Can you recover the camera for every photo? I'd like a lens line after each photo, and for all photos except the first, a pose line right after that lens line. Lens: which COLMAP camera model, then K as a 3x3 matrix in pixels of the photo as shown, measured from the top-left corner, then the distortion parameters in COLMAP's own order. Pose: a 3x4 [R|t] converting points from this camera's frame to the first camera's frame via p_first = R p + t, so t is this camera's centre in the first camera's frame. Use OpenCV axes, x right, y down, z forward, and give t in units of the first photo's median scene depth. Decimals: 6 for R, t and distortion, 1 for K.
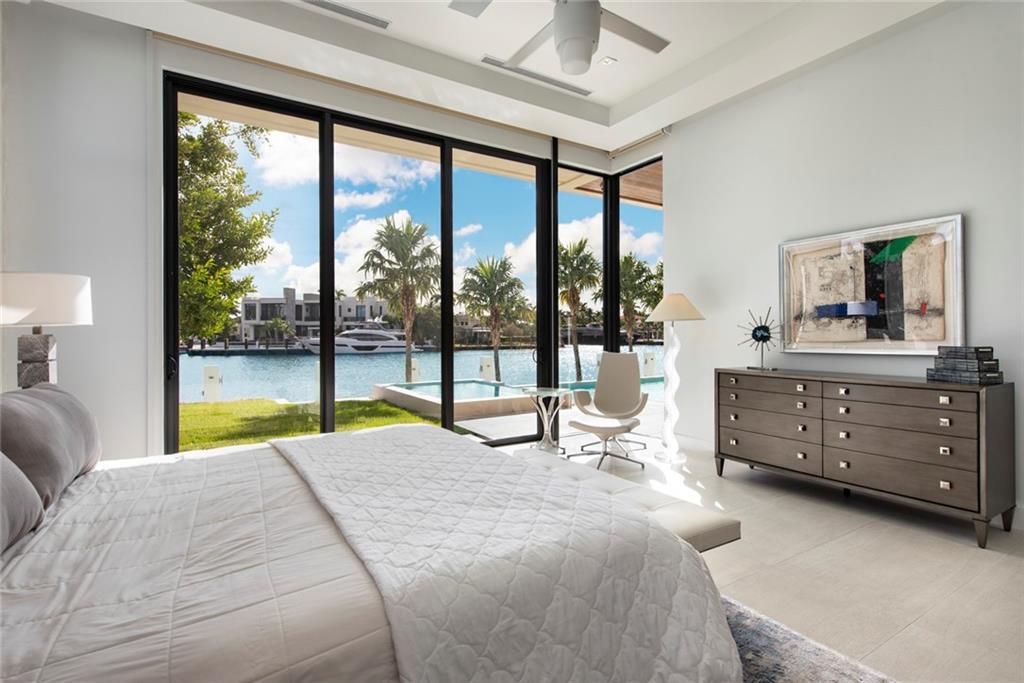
lens RADIAL K [[503.7, 0, 512.0], [0, 503.7, 341.5], [0, 0, 1]] dist [0.014810, 0.000345]
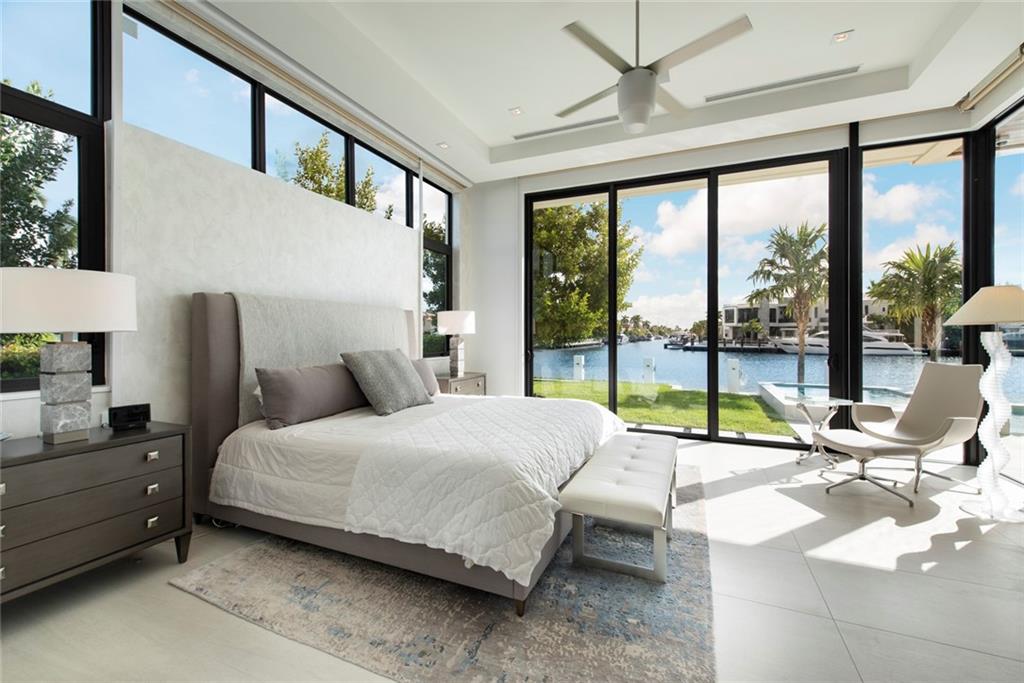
lens RADIAL K [[418.8, 0, 512.0], [0, 418.8, 341.5], [0, 0, 1]] dist [0.000368, -0.000009]
pose [[0.560991, 0.016778, -0.827652, 0.029653], [-0.014584, 0.999840, 0.010384, -0.000744], [0.827693, 0.006245, 0.561146, 0.006189]]
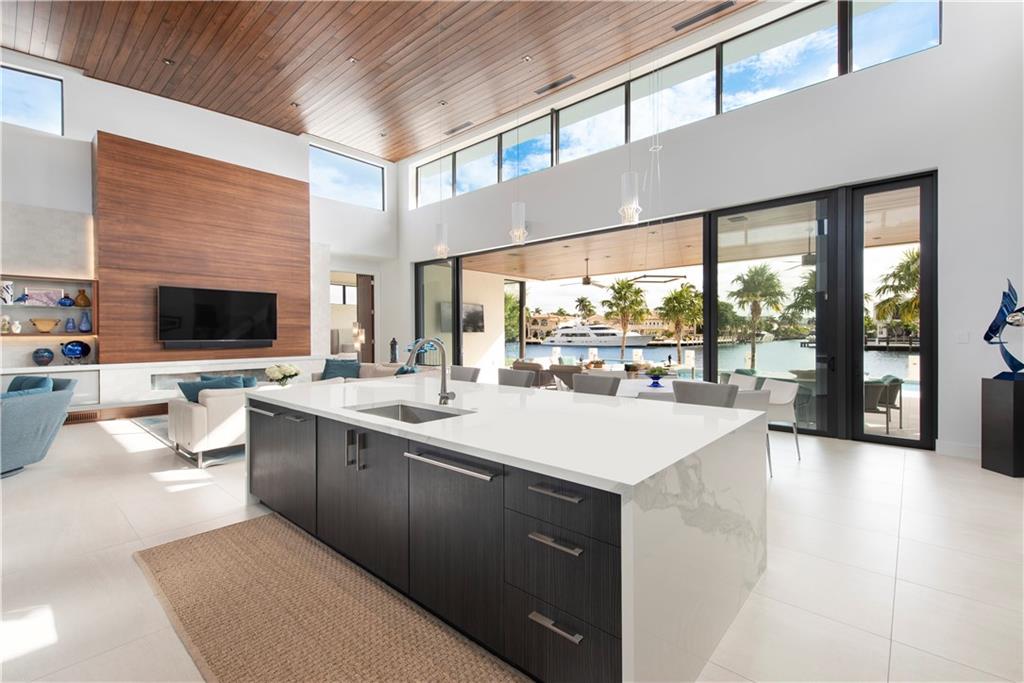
lens RADIAL K [[454.3, 0, 512.0], [0, 454.3, 341.5], [0, 0, 1]] dist [0.000253, -0.000009]
pose [[0.287929, 0.011988, -0.957577, 0.208874], [-0.001508, 0.999926, 0.012065, -0.003555], [0.957651, -0.002029, 0.287926, 0.023142]]
